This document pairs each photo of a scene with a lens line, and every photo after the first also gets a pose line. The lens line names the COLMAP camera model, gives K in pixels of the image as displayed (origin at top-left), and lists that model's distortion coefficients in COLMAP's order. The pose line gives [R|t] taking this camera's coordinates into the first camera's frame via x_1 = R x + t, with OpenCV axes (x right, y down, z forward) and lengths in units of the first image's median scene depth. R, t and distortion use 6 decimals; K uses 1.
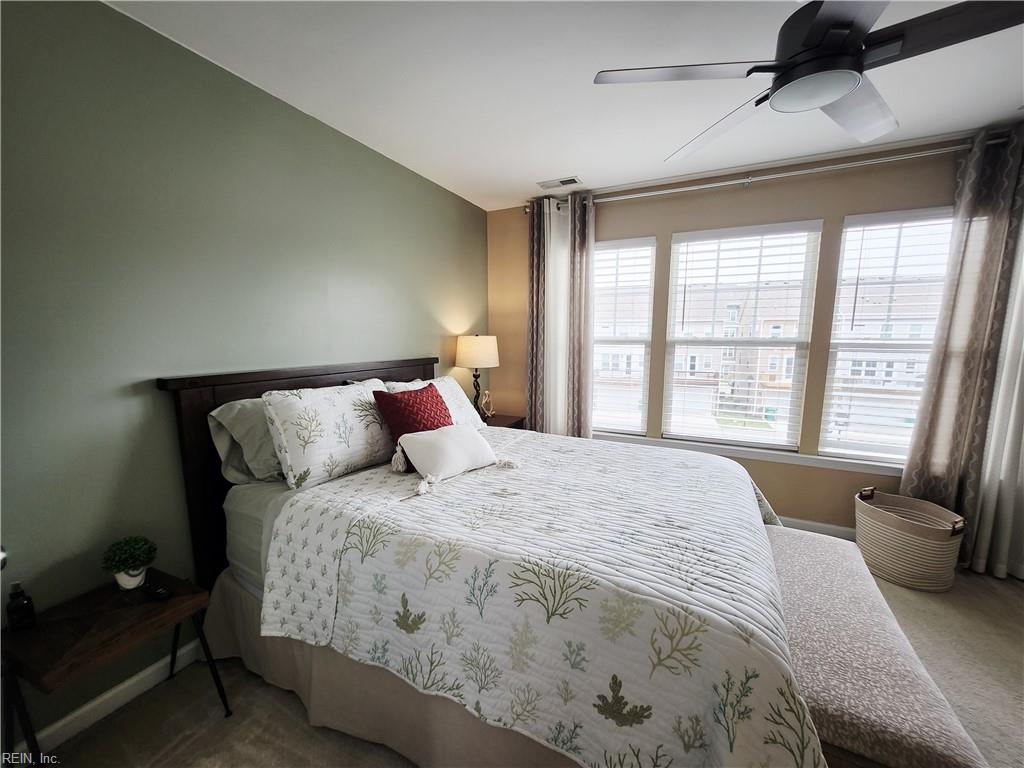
lens RADIAL K [[402.7, 0, 505.2], [0, 402.7, 394.7], [0, 0, 1]] dist [-0.010343, 0.000332]
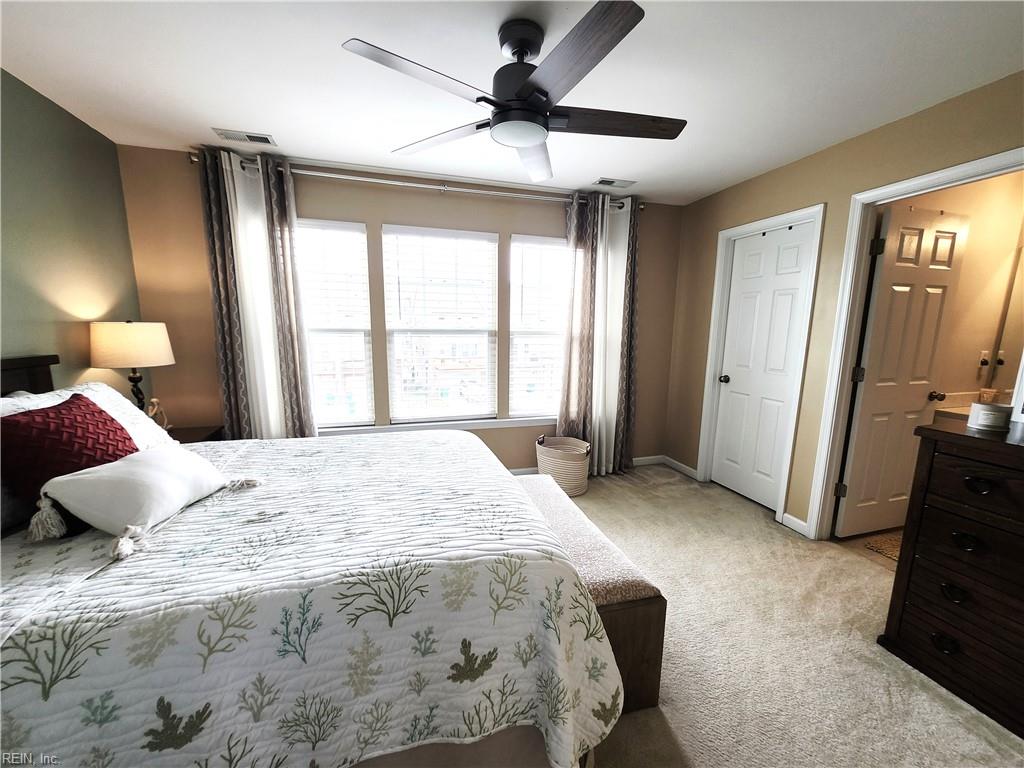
lens RADIAL K [[403.6, 0, 513.1], [0, 403.6, 396.4], [0, 0, 1]] dist [-0.005526, 0.000308]
pose [[0.722555, -0.109796, 0.682539, -0.149111], [0.089543, 0.993854, 0.065083, -0.005170], [-0.685490, 0.014090, 0.727946, 0.053440]]
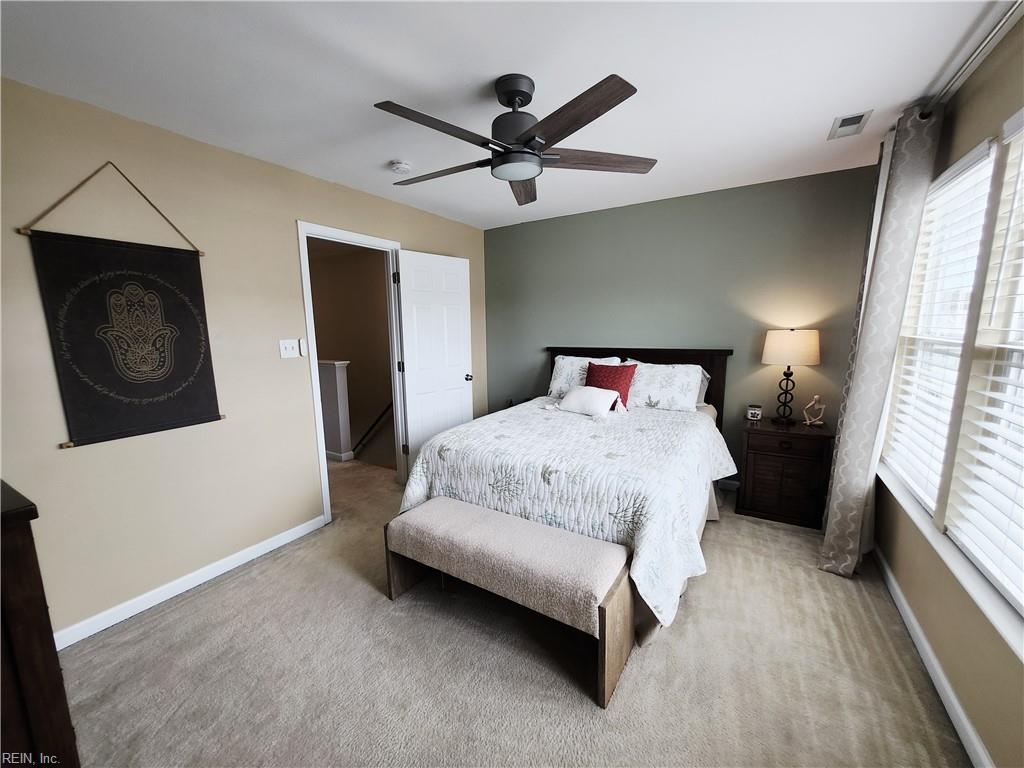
lens RADIAL K [[402.7, 0, 505.2], [0, 402.7, 394.7], [0, 0, 1]] dist [-0.010343, 0.000332]
pose [[-0.044456, 0.165514, -0.985205, 1.655897], [-0.128406, 0.977053, 0.169939, -0.139058], [0.990725, 0.134061, -0.022183, 0.759937]]
